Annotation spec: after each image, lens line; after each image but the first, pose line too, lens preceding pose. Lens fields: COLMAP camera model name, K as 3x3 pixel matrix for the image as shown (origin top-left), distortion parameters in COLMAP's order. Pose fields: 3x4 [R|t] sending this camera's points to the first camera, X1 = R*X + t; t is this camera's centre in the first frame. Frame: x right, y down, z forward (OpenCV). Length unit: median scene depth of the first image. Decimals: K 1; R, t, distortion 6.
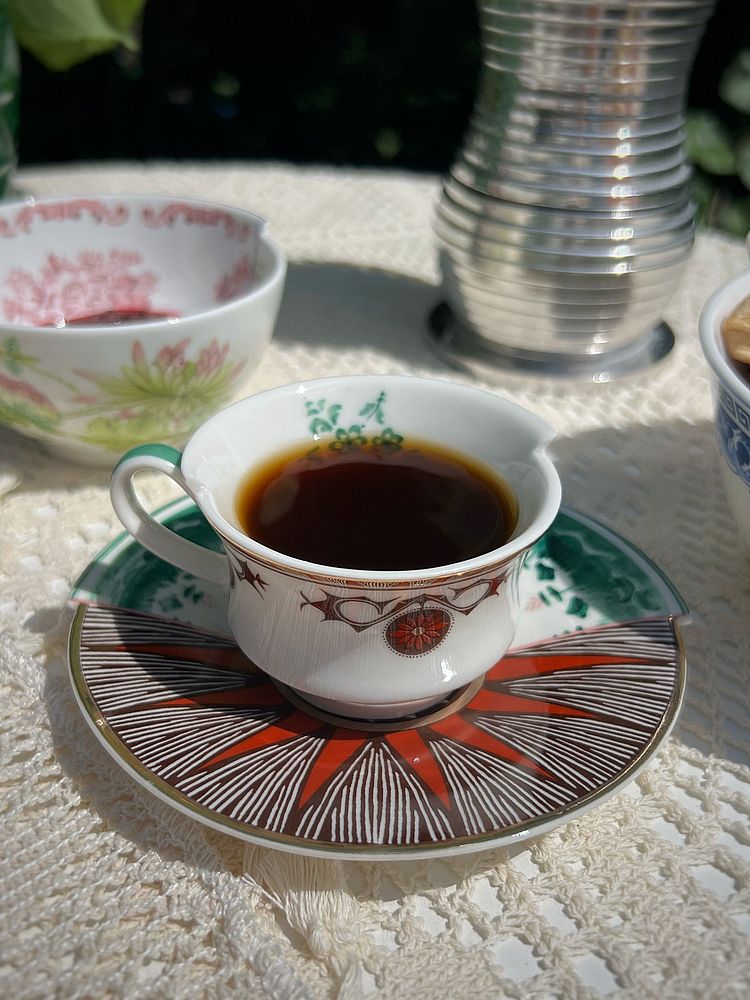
lens RADIAL K [[950.7, 0, 375.0], [0, 950.7, 500.0], [0, 0, 1]] dist [0.035807, -0.135612]
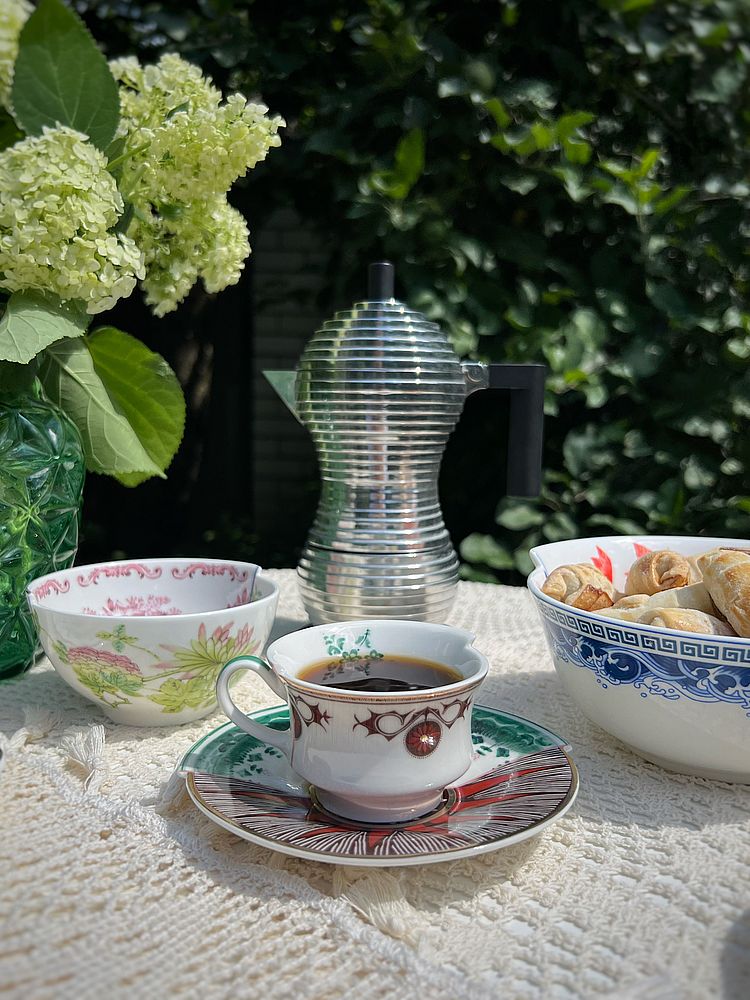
lens RADIAL K [[740.3, 0, 375.0], [0, 740.3, 500.0], [0, 0, 1]] dist [-0.000815, -0.077587]
pose [[0.985296, -0.035910, 0.167040, -0.218636], [0.106722, 0.892829, -0.437569, 0.294134], [-0.133425, 0.448961, 0.883534, -0.294062]]
